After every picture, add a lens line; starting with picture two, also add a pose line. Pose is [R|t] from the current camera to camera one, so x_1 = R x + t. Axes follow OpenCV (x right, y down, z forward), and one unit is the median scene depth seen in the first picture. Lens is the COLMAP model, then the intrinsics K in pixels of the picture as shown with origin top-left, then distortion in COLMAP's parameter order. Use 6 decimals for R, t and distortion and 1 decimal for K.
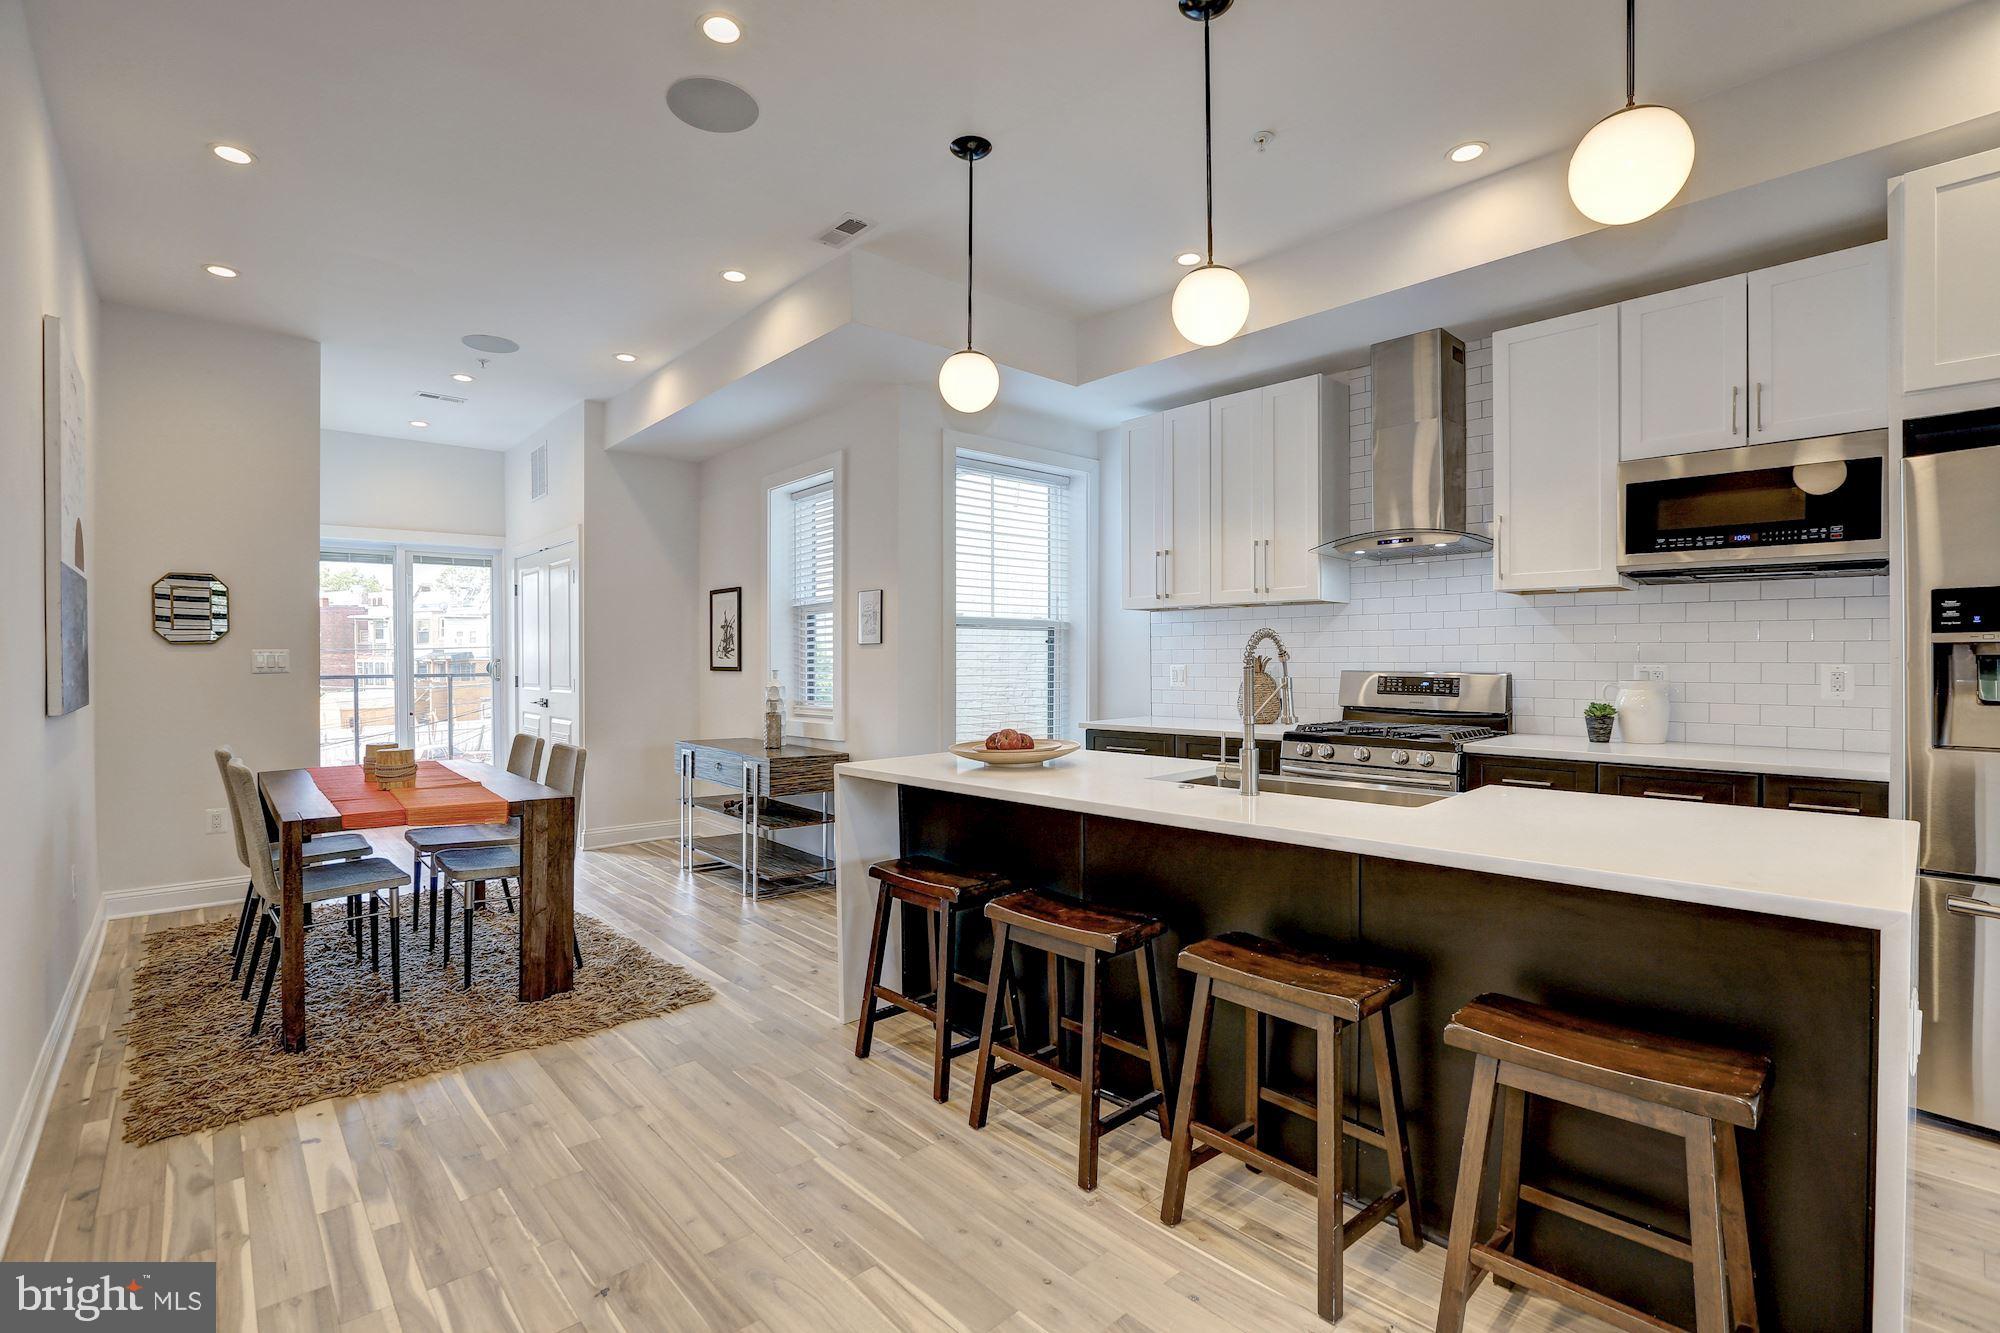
lens RADIAL K [[927.8, 0, 1000.0], [0, 927.8, 666.5], [0, 0, 1]] dist [-0.032109, 0.000895]
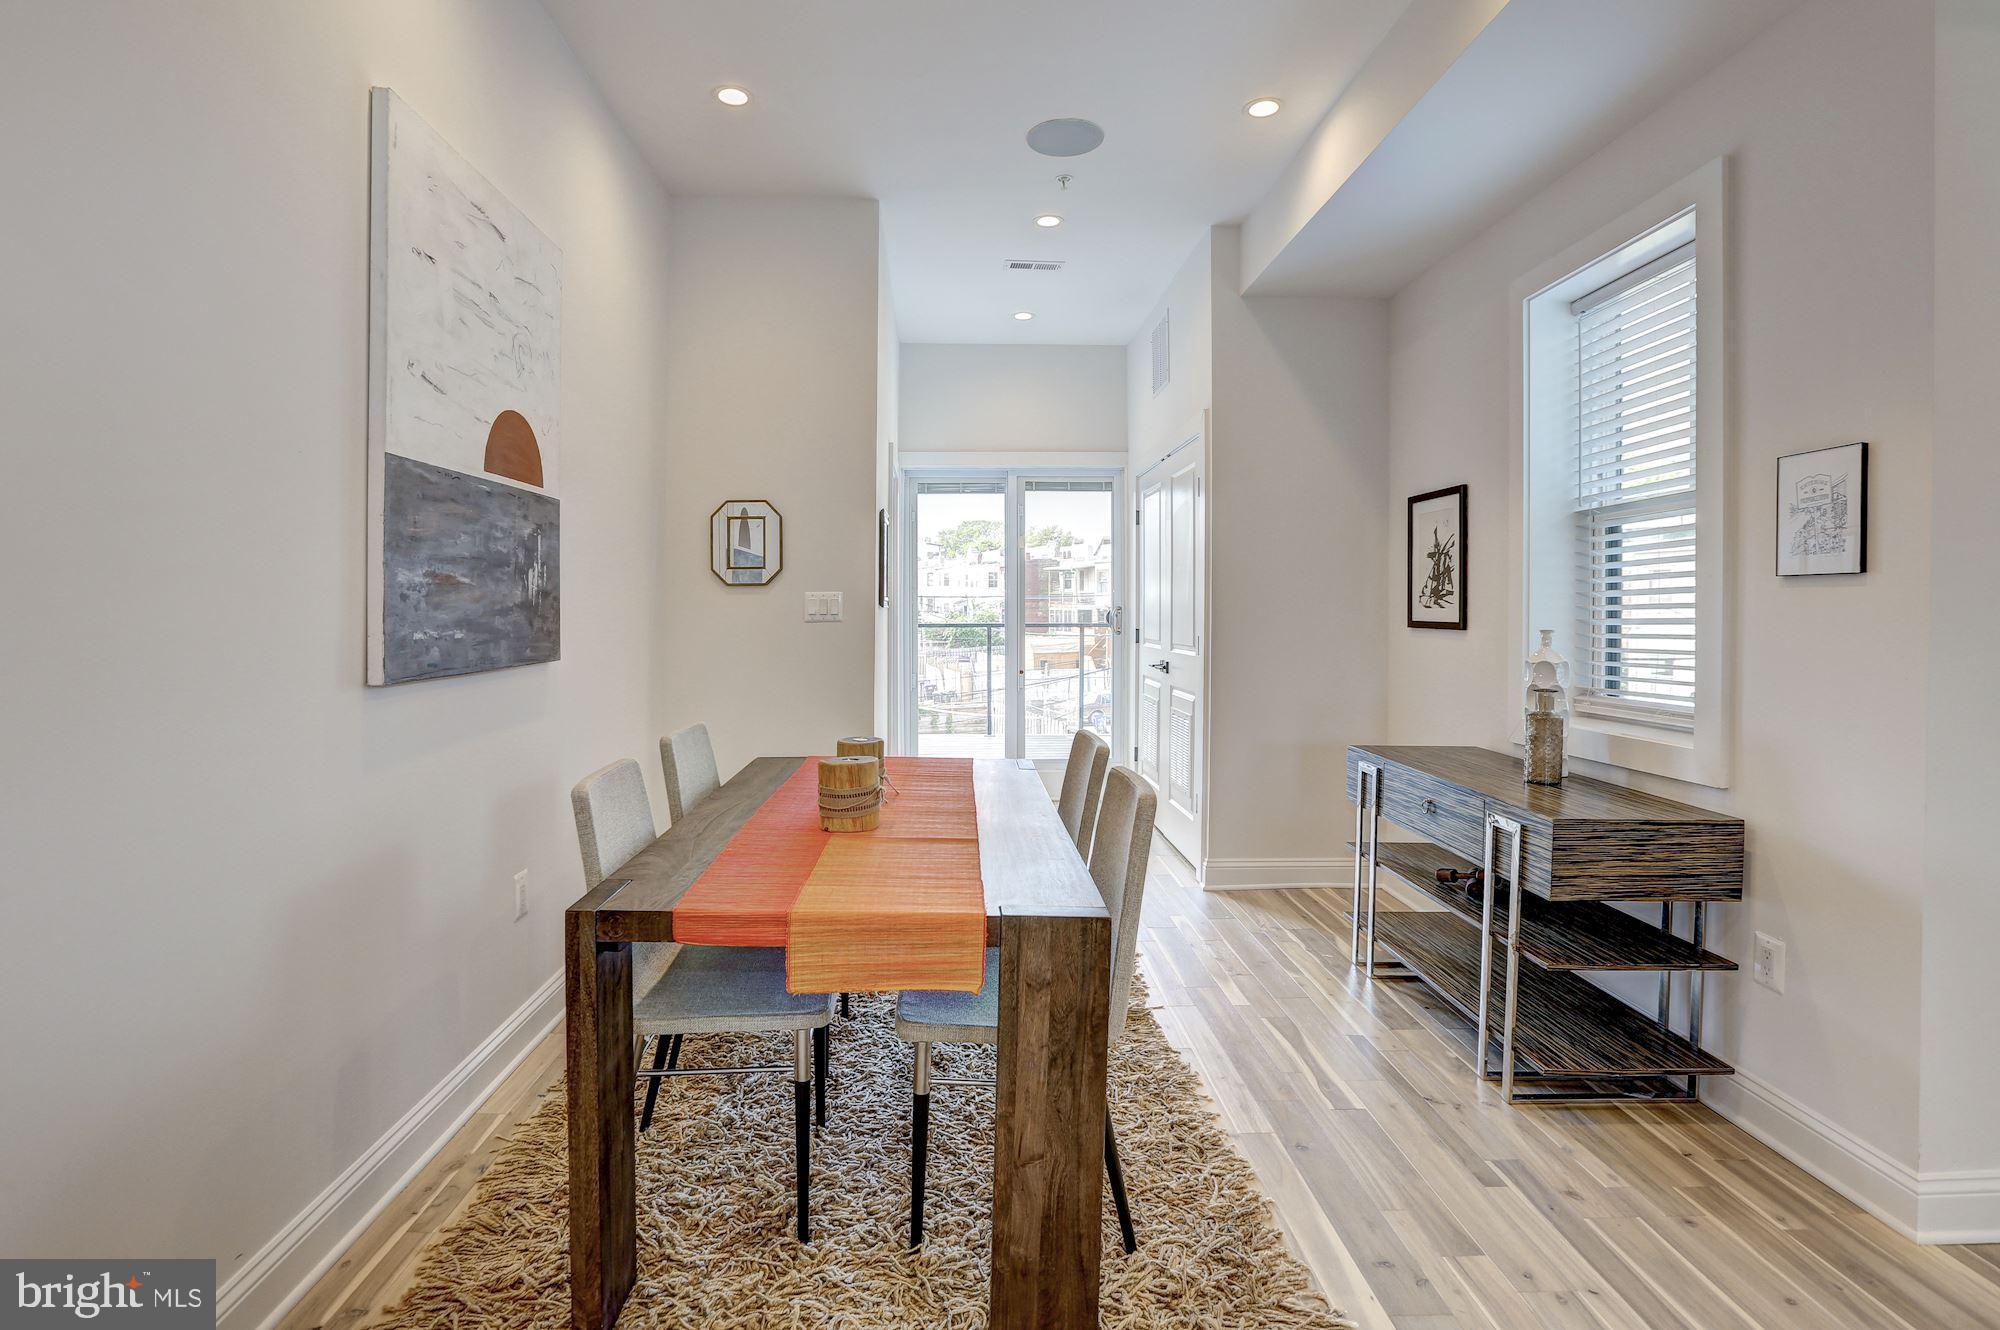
lens RADIAL K [[982.9, 0, 923.1], [0, 982.9, 616.0], [0, 0, 1]] dist [-0.038611, 0.011153]
pose [[0.732637, 0.011491, -0.680523, -0.125211], [-0.012194, 0.999919, 0.003757, -0.001771], [0.680511, 0.005546, 0.732717, 0.352940]]
